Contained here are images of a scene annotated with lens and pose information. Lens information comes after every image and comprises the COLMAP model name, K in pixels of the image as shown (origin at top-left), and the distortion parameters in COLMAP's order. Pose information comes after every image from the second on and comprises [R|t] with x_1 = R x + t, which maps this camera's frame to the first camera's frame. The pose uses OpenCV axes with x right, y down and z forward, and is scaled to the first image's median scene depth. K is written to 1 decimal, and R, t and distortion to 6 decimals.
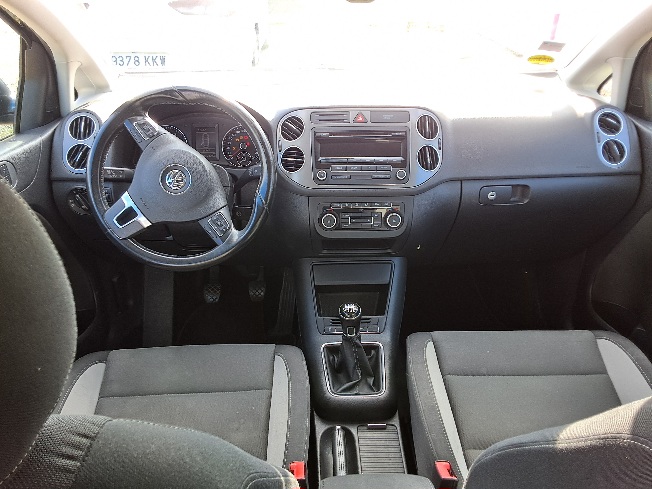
lens RADIAL K [[528.0, 0, 326.0], [0, 528.0, 244.5], [0, 0, 1]] dist [0.143072, -0.206923]
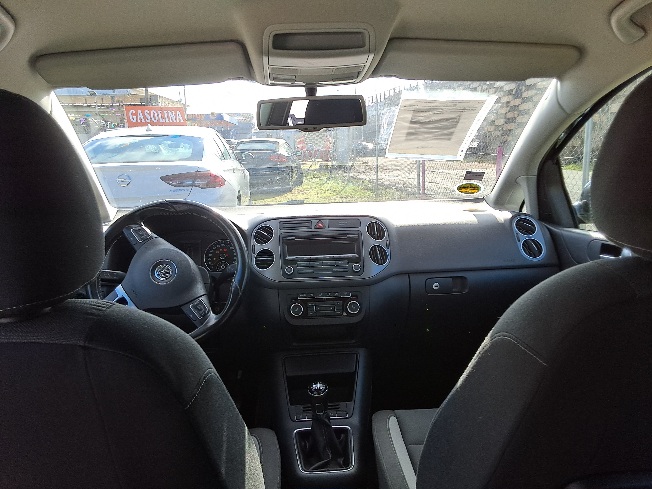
lens RADIAL K [[528.0, 0, 326.0], [0, 528.0, 244.5], [0, 0, 1]] dist [0.143072, -0.206923]
pose [[0.998627, -0.036167, 0.037902, 0.030485], [0.046162, 0.949567, -0.310148, 0.178058], [-0.024773, 0.311471, 0.949933, -0.130053]]
